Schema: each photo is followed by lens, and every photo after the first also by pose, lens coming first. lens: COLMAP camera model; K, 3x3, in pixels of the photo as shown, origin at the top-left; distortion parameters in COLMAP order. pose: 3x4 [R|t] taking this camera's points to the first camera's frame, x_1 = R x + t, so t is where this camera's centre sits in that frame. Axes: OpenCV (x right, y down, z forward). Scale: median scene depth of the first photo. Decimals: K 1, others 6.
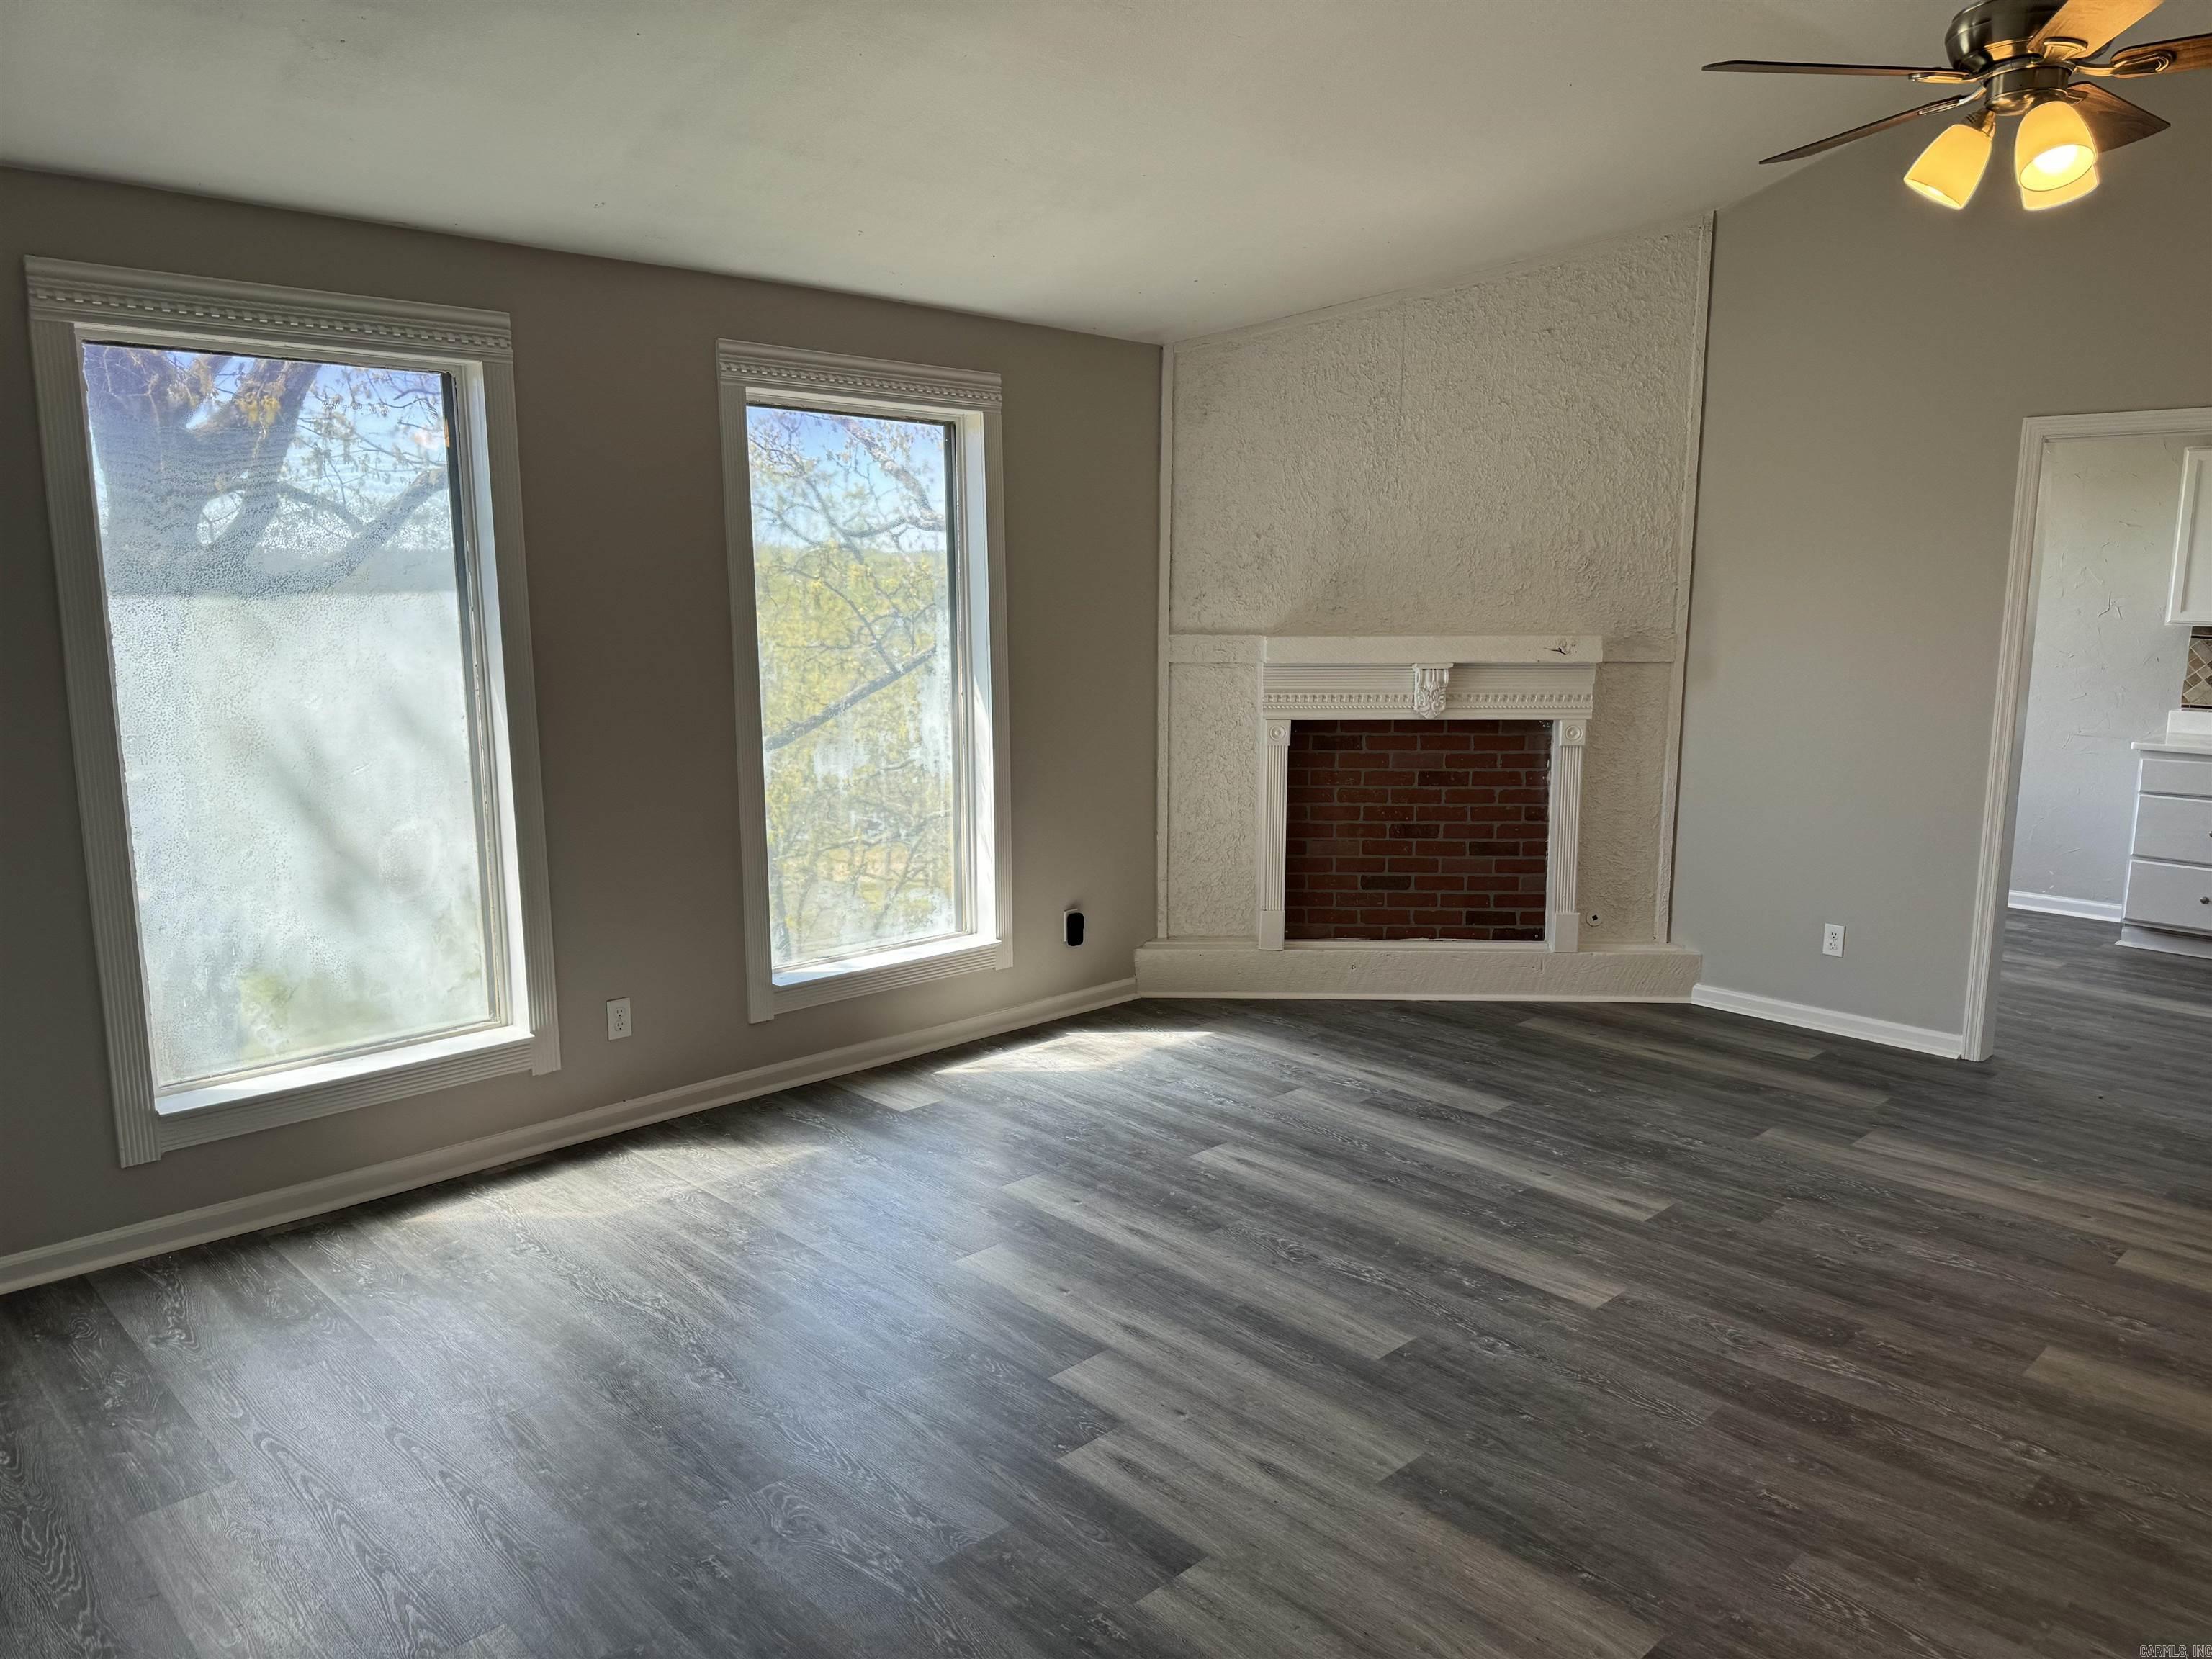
lens RADIAL K [[1575.9, 0, 1106.0], [0, 1575.9, 829.5], [0, 0, 1]] dist [0.035409, -0.000016]
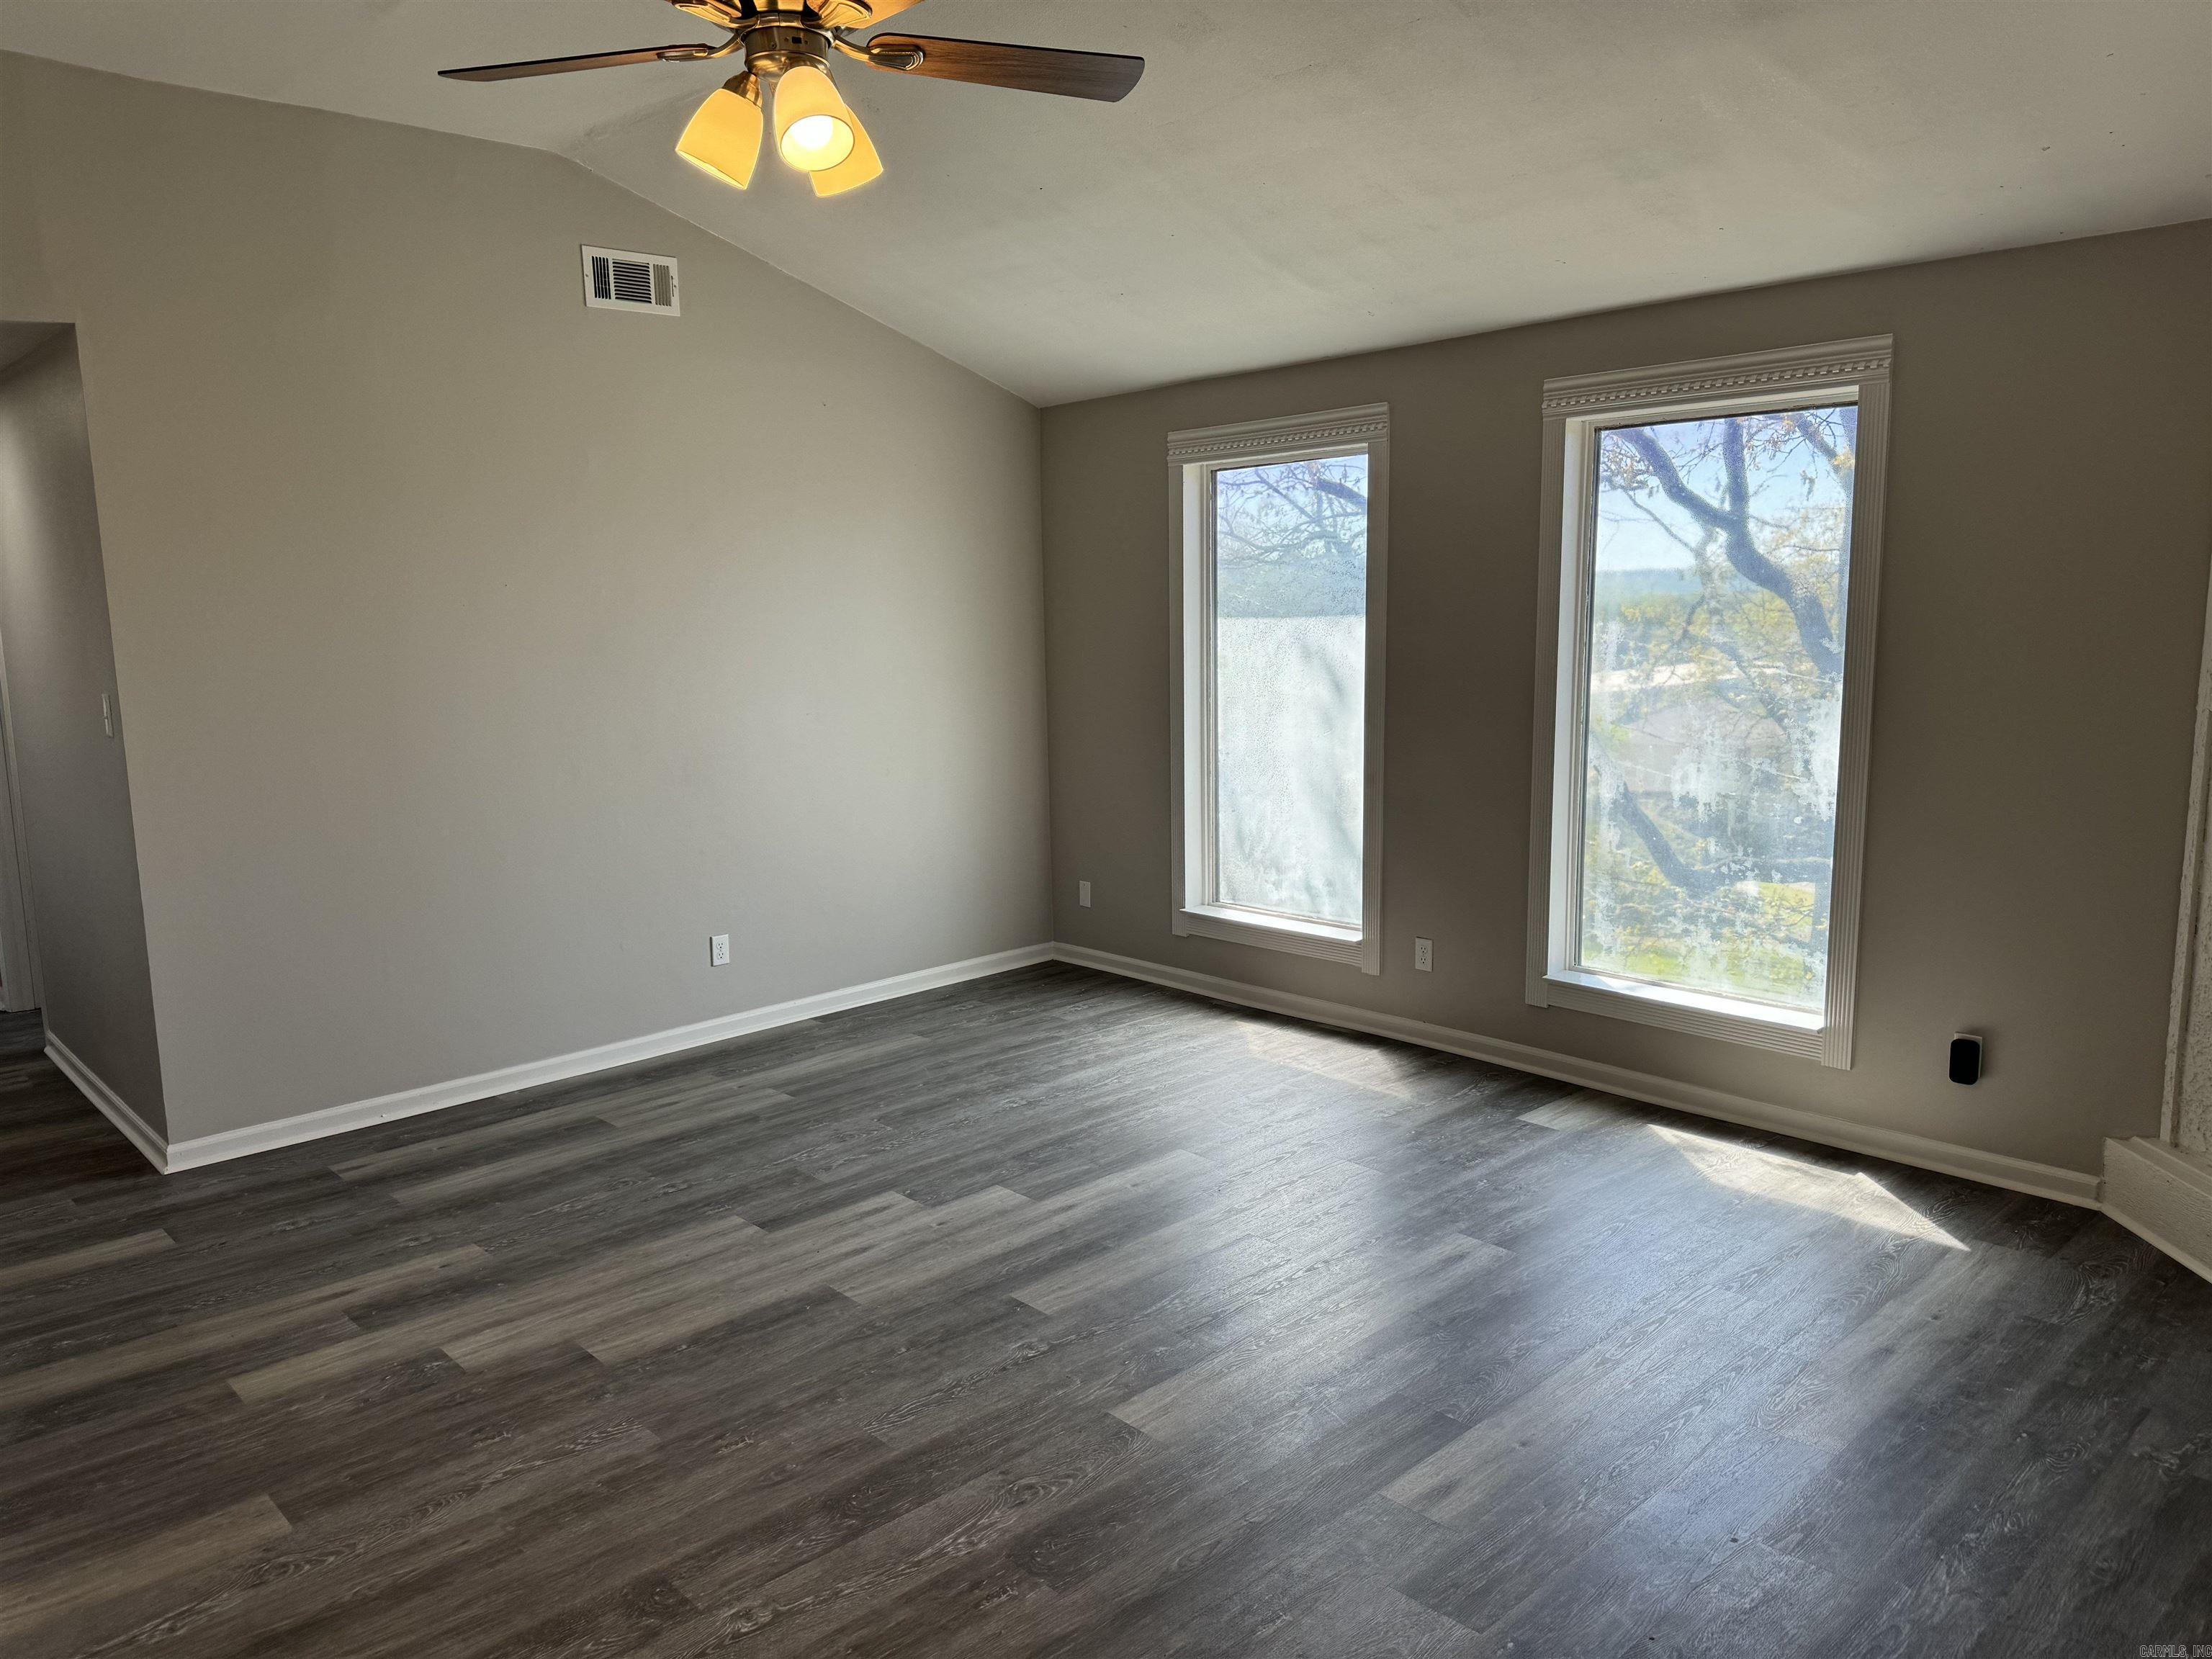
lens RADIAL K [[1575.7, 0, 1114.7], [0, 1575.7, 834.4], [0, 0, 1]] dist [0.067964, -0.085205]
pose [[-0.029685, 0.139935, -0.989716, 1.110821], [-0.145087, 0.979063, 0.142781, -0.138246], [0.988973, 0.147833, -0.008761, 0.937520]]
